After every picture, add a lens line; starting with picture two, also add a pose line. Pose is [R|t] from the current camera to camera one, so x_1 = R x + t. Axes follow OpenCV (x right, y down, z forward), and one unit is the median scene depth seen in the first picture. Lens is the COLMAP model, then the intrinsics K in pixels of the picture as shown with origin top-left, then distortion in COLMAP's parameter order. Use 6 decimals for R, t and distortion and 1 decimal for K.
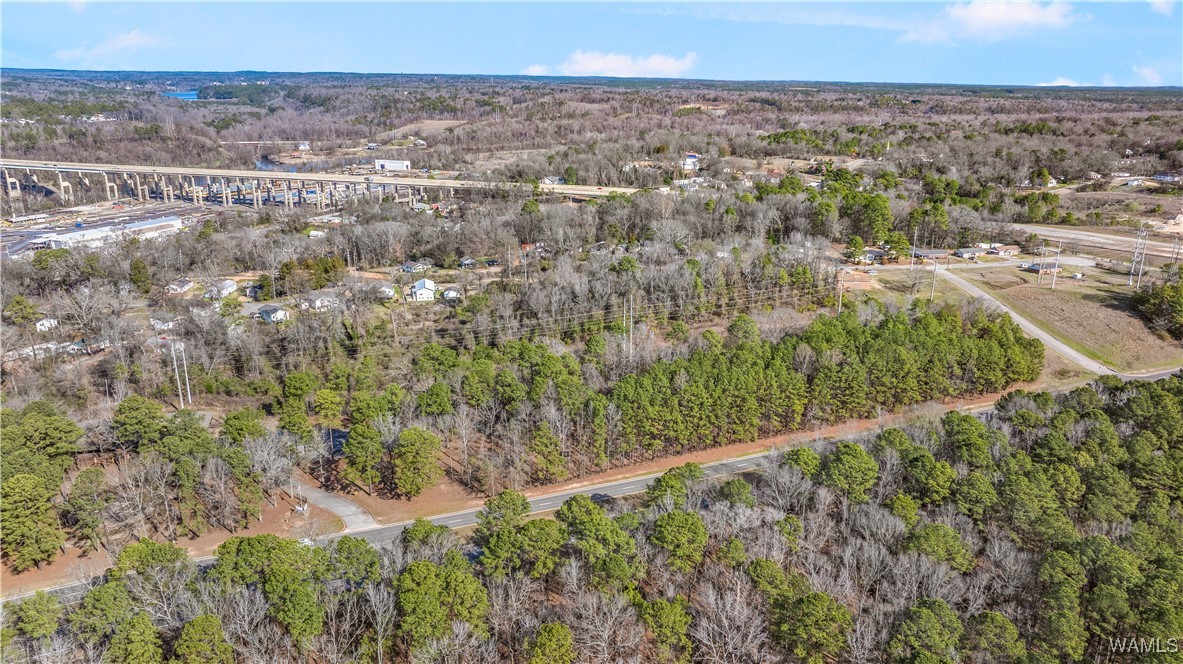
lens RADIAL K [[855.4, 0, 591.5], [0, 855.4, 332.0], [0, 0, 1]] dist [-0.035157, 0.028383]
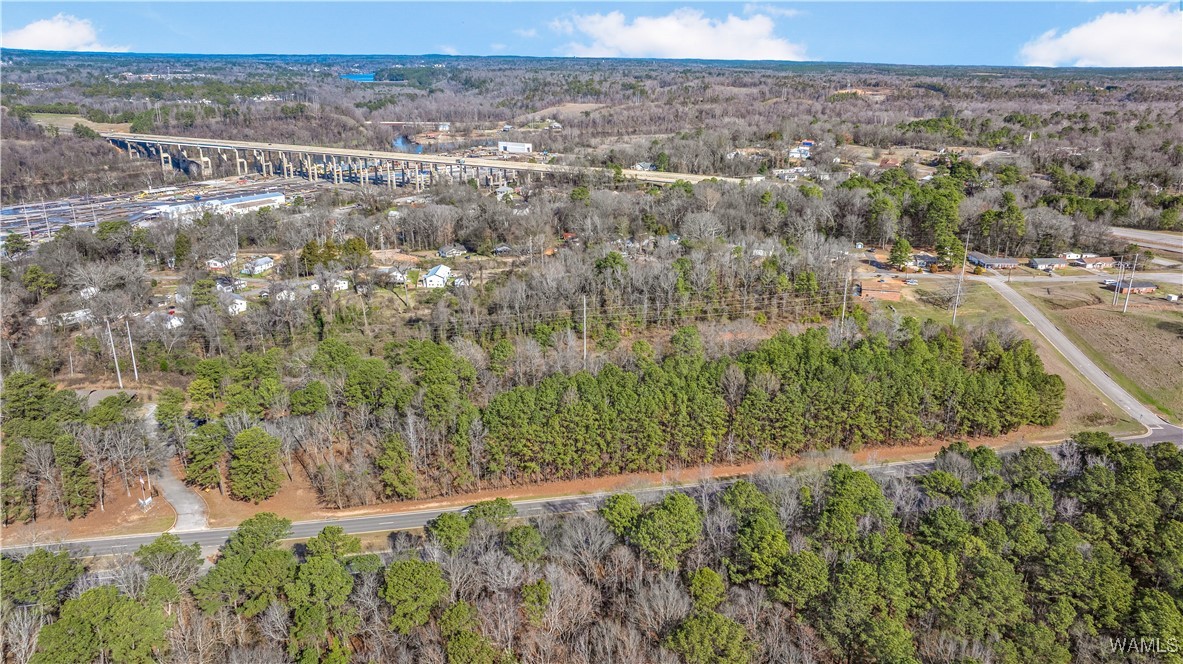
lens RADIAL K [[846.0, 0, 610.0], [0, 846.0, 329.0], [0, 0, 1]] dist [-0.026999, -0.000399]
pose [[0.979455, 0.059976, -0.192540, 0.104900], [-0.056773, 0.998142, 0.022115, -0.012240], [0.193508, -0.010730, 0.981040, 0.049561]]
